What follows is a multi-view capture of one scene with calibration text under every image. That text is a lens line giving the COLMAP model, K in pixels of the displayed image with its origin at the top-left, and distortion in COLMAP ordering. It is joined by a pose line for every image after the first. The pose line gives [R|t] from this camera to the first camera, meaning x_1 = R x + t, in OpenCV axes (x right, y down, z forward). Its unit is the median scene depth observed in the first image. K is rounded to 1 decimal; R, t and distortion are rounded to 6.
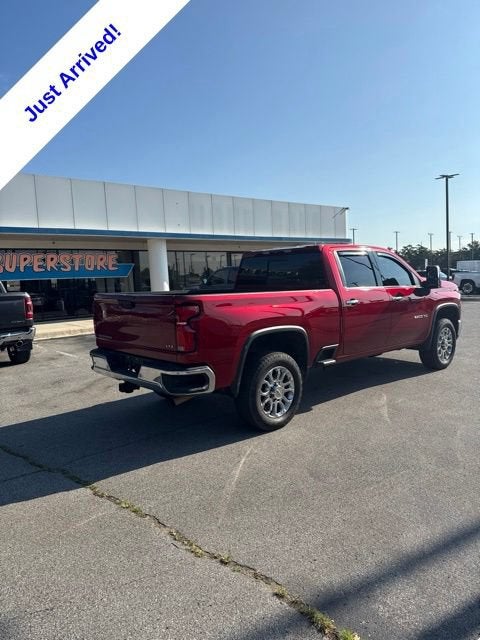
lens RADIAL K [[447.2, 0, 240.1], [0, 447.2, 318.4], [0, 0, 1]] dist [-0.002761, -0.022316]
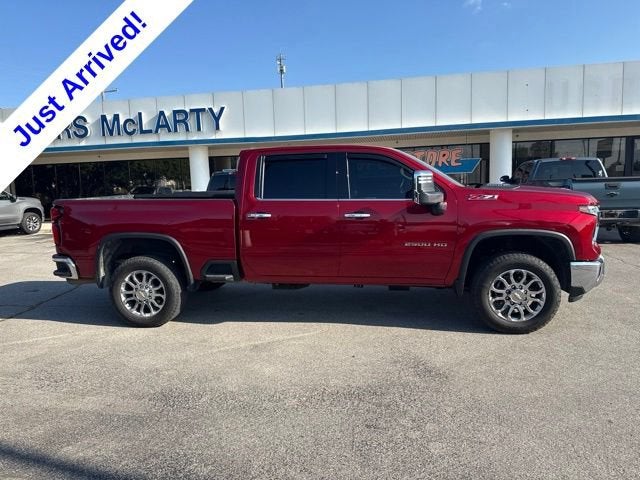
lens RADIAL K [[447.2, 0, 319.6], [0, 447.2, 240.8], [0, 0, 1]] dist [-0.002761, -0.022316]
pose [[0.630380, 0.105260, -0.769117, 1.137880], [-0.053379, 0.994297, 0.092327, -0.081667], [0.774449, -0.017146, 0.632403, 0.636940]]
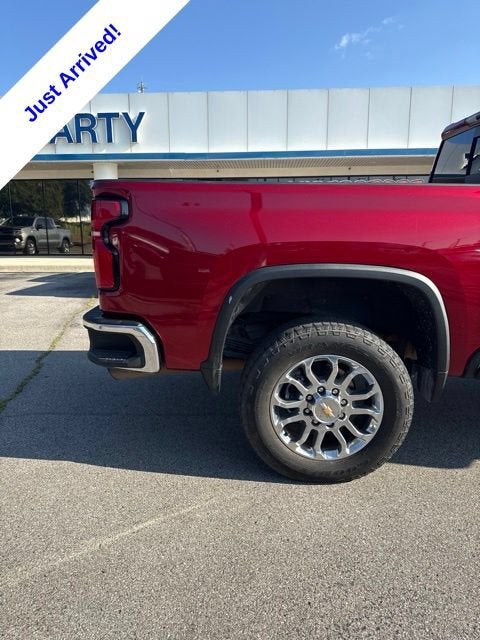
lens RADIAL K [[447.2, 0, 235.0], [0, 447.2, 320.7], [0, 0, 1]] dist [-0.002761, -0.022316]
pose [[0.716334, 0.174102, -0.675688, 0.302005], [-0.080230, 0.982499, 0.168101, 0.007881], [0.693129, -0.066206, 0.717766, 0.600743]]
